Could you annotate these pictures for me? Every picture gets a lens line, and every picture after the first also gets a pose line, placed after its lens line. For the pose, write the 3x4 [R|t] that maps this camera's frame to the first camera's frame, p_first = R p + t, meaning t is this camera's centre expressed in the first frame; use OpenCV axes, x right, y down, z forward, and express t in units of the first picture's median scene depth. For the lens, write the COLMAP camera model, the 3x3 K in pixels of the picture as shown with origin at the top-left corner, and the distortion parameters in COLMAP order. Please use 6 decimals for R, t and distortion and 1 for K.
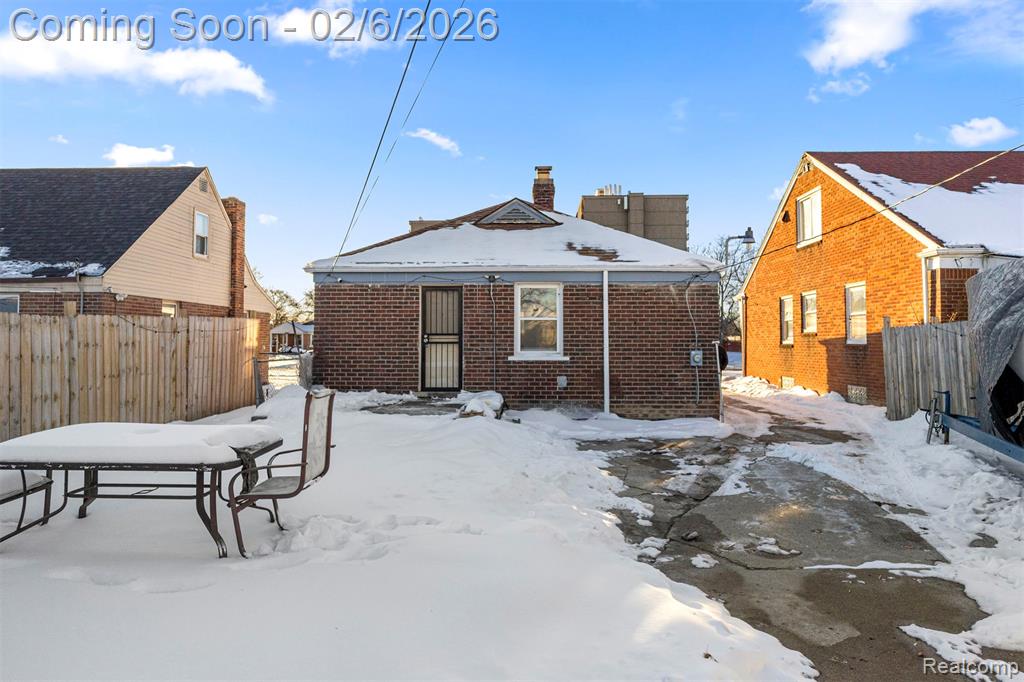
lens RADIAL K [[579.9, 0, 511.4], [0, 579.9, 327.9], [0, 0, 1]] dist [0.001539, -0.000094]
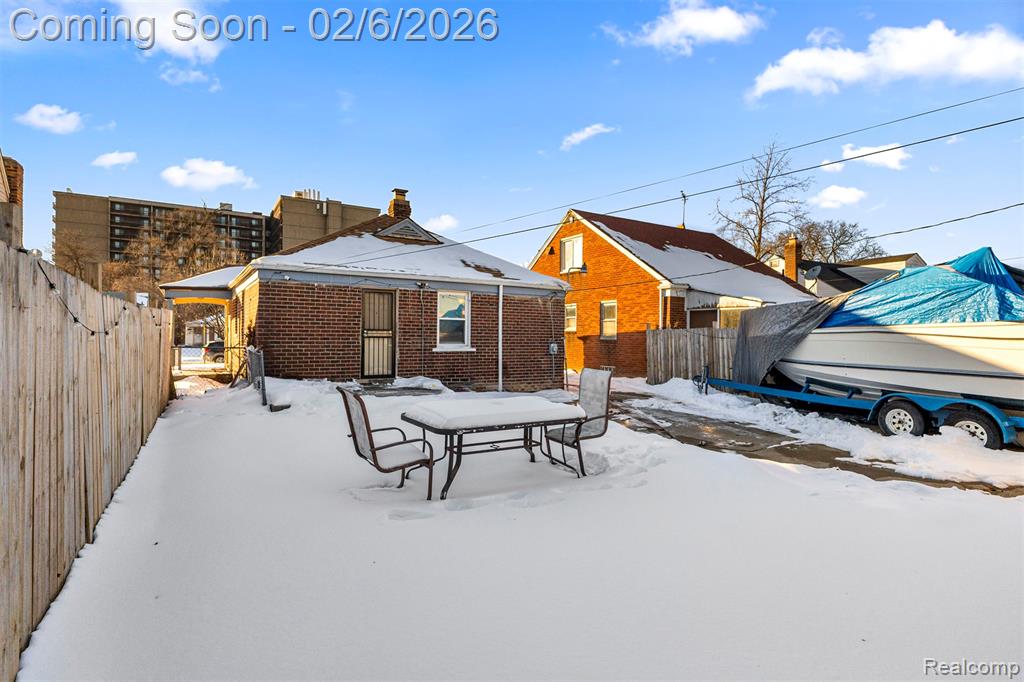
lens RADIAL K [[502.2, 0, 512.0], [0, 502.2, 341.0], [0, 0, 1]] dist [0.002871, 0.000342]
pose [[0.840978, 0.002667, 0.541063, -0.448794], [-0.021852, 0.999339, 0.029038, -0.002094], [-0.540628, -0.036244, 0.840481, -0.008419]]
